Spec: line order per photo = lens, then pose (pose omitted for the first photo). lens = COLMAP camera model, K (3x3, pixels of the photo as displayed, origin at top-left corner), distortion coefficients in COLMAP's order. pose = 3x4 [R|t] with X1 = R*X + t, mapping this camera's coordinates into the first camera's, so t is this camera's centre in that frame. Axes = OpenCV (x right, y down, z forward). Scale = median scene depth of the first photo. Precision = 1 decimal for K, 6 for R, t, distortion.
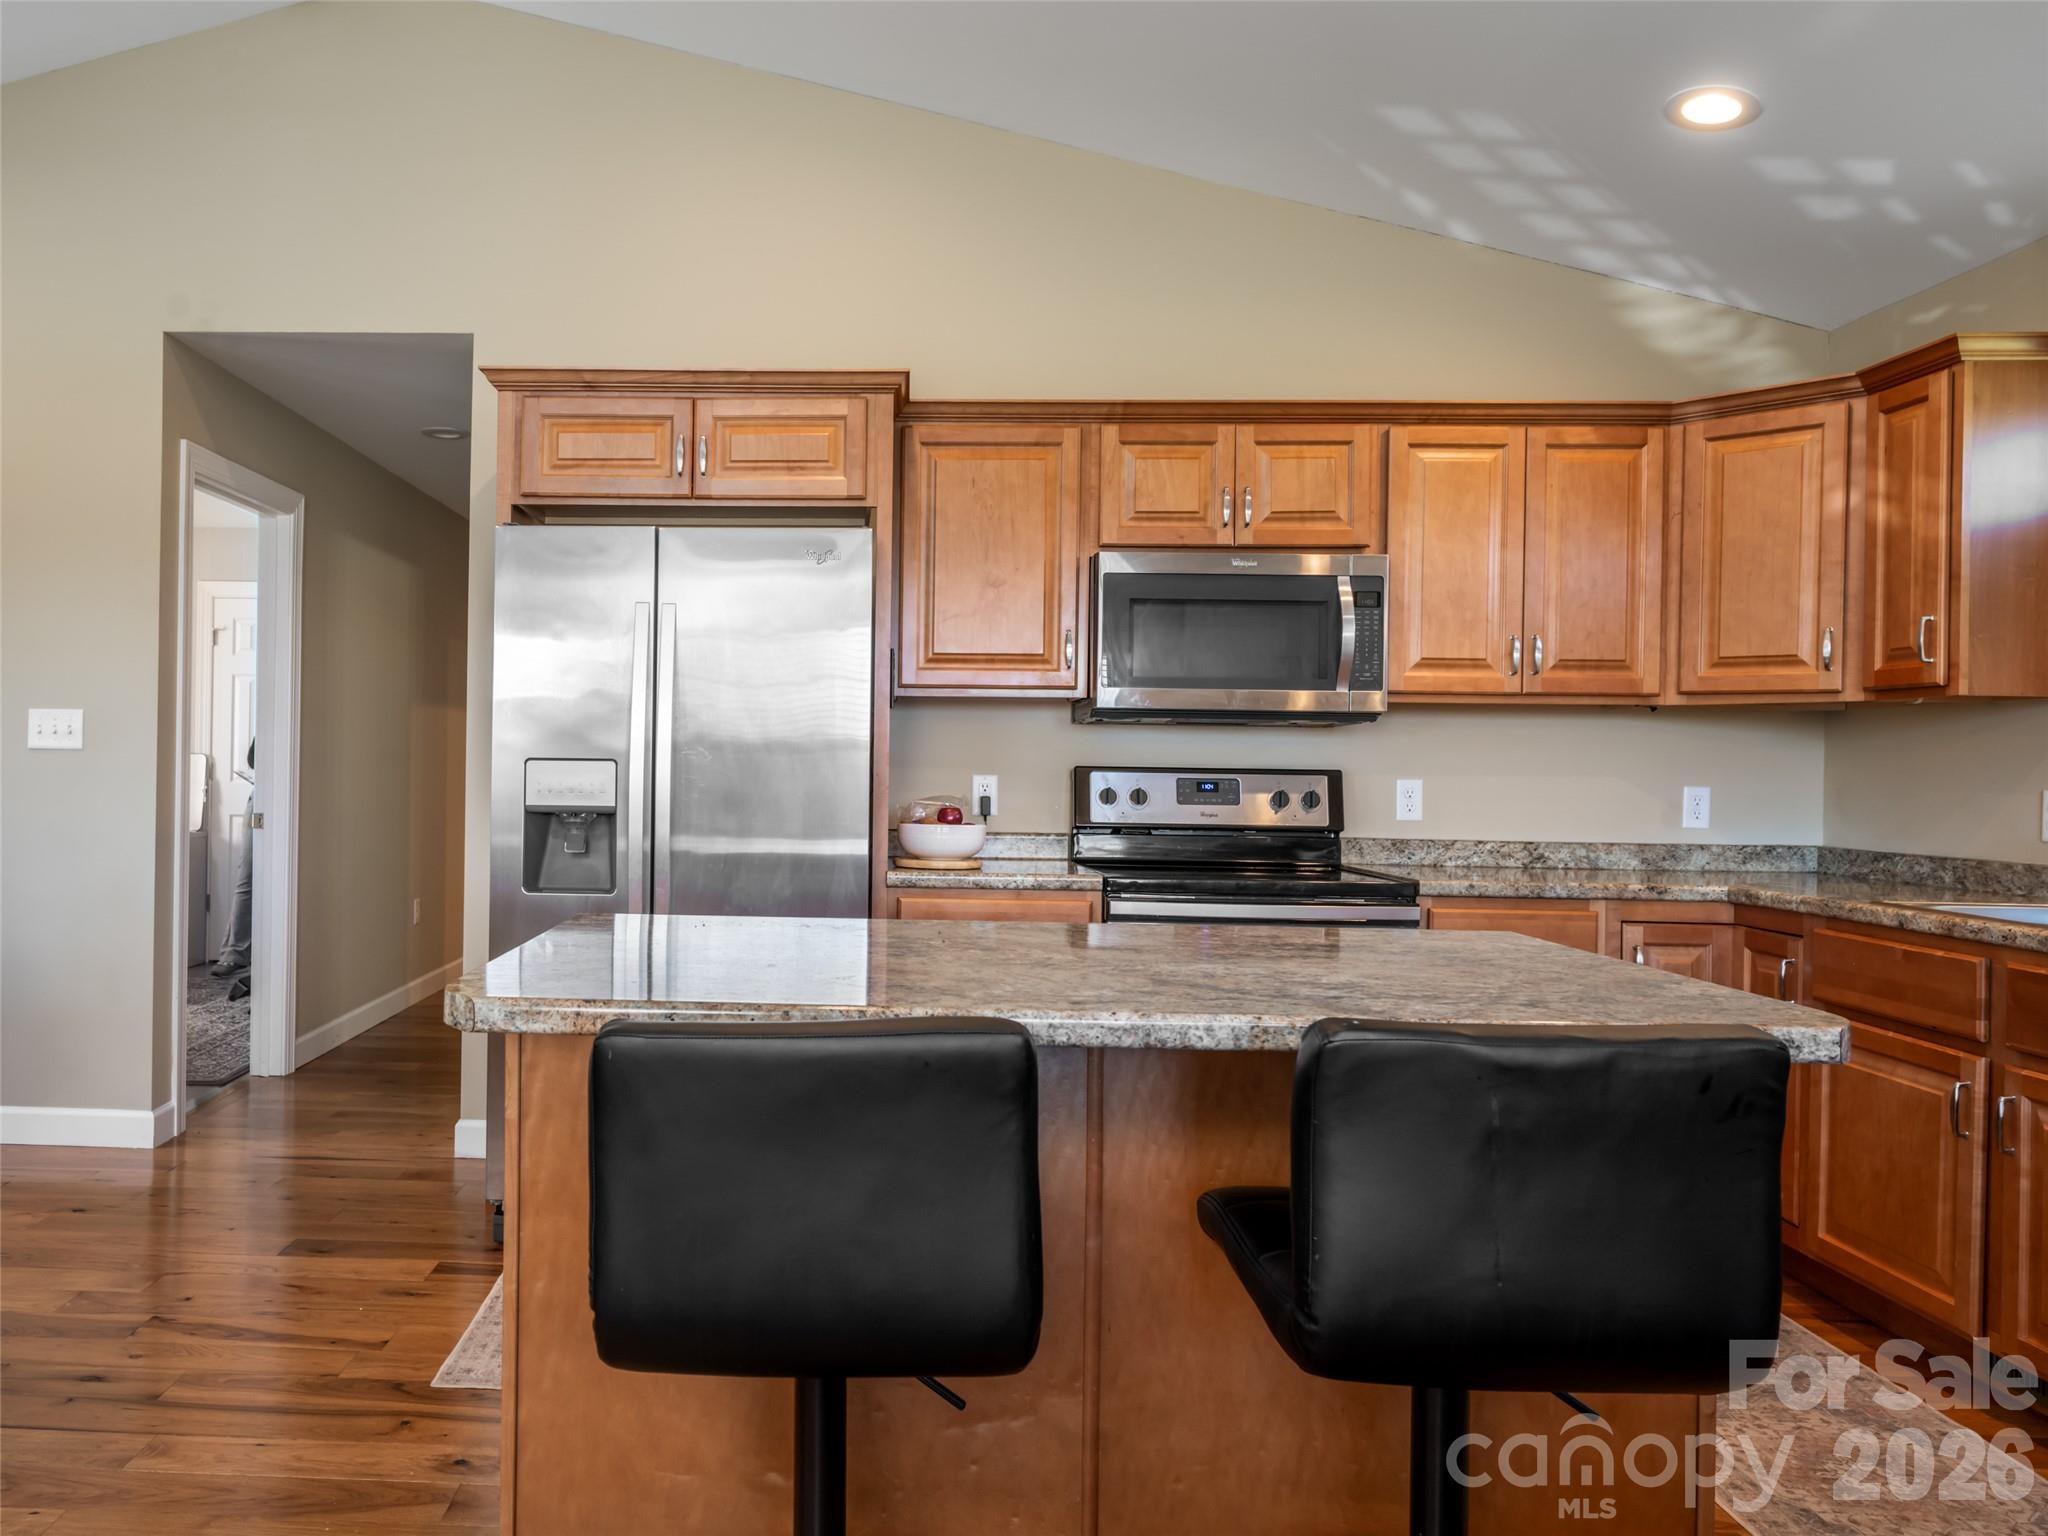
lens RADIAL K [[1460.6, 0, 804.9], [0, 1460.6, 756.5], [0, 0, 1]] dist [0.020186, -0.009204]
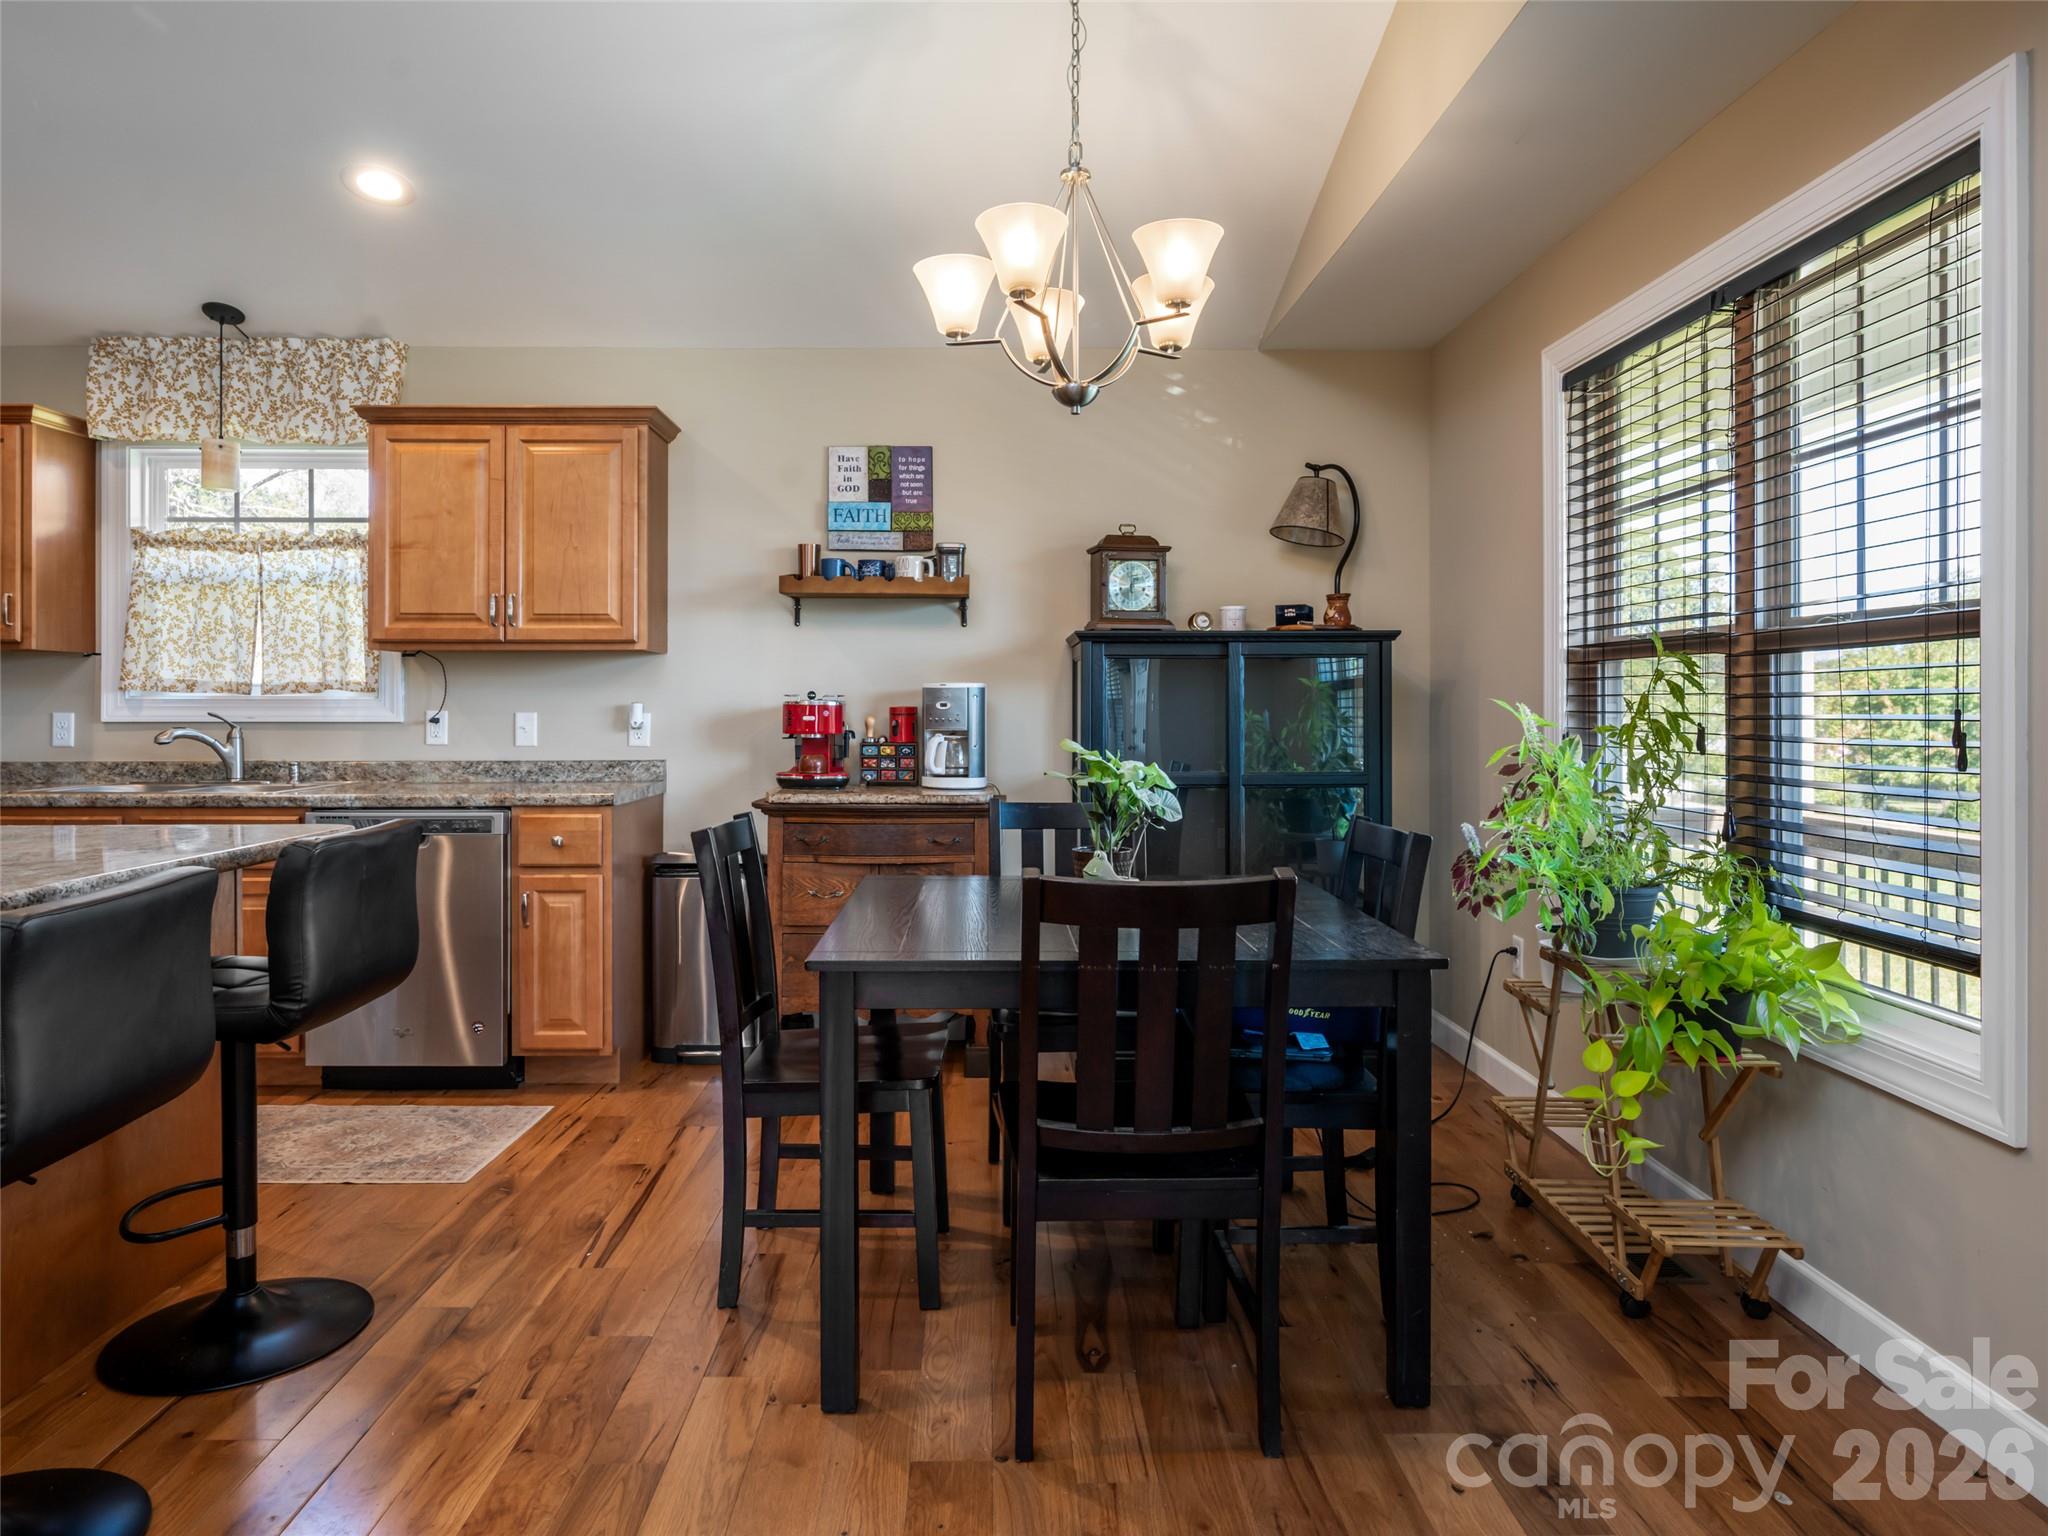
lens RADIAL K [[1311.7, 0, 1022.5], [0, 1311.7, 704.1], [0, 0, 1]] dist [-0.004717, 0.001931]
pose [[-0.038608, -0.014453, 0.999150, -0.482310], [-0.002110, 0.999894, 0.014382, -0.006461], [-0.999252, -0.001553, -0.038634, 0.049586]]
